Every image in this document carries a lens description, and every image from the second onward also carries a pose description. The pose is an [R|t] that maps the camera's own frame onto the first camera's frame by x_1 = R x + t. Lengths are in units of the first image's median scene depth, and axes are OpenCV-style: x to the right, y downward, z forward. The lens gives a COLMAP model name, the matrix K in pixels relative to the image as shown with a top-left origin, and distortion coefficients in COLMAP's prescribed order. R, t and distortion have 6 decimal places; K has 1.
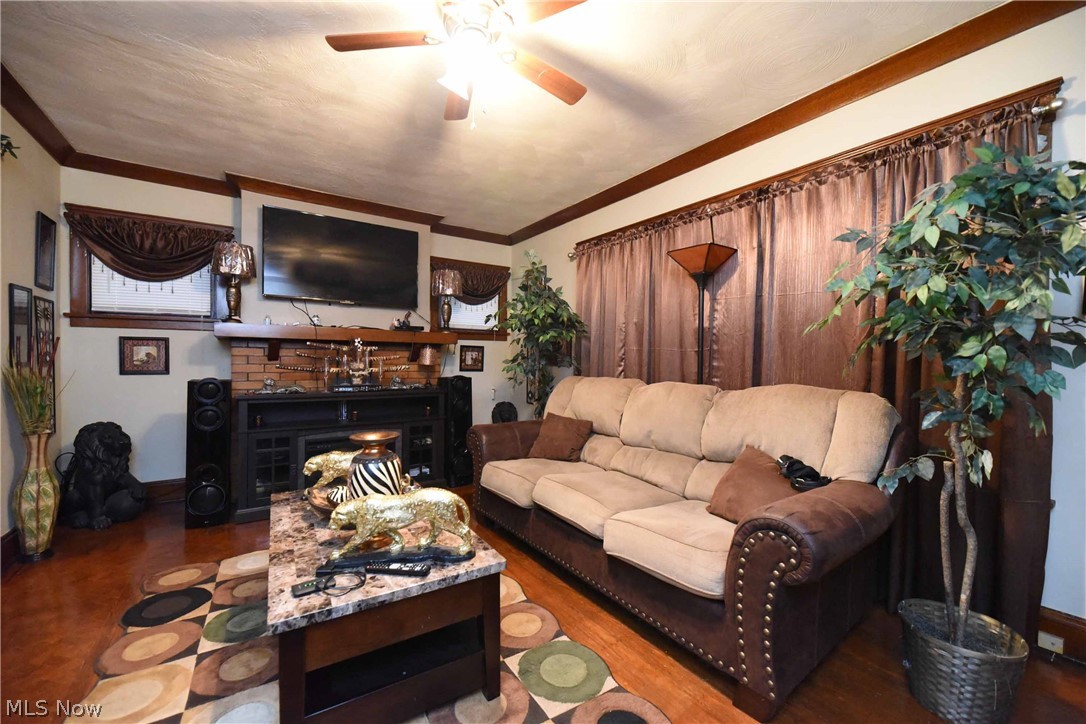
lens RADIAL K [[435.0, 0, 544.9], [0, 435.0, 363.3], [0, 0, 1]] dist [-0.003220, -0.000595]
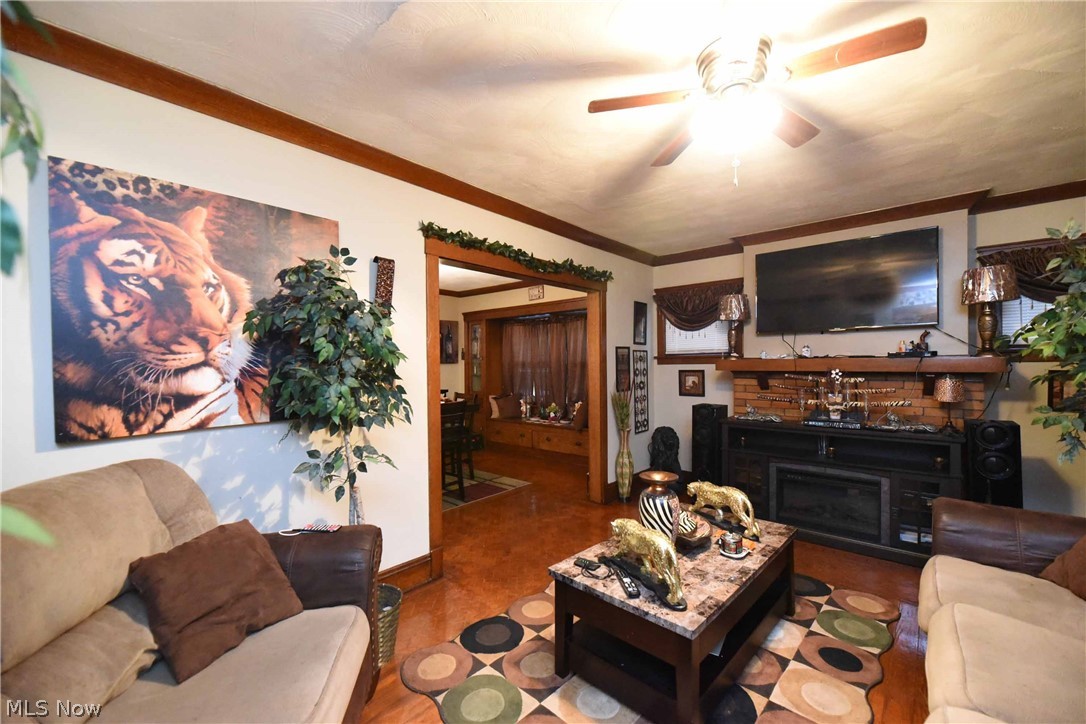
lens RADIAL K [[435.0, 0, 544.5], [0, 435.0, 366.0], [0, 0, 1]] dist [-0.003220, -0.000595]
pose [[0.239937, -0.003512, -0.970782, 0.356570], [0.004843, 0.999985, -0.002421, -0.072378], [0.970776, -0.004121, 0.239951, 0.183905]]
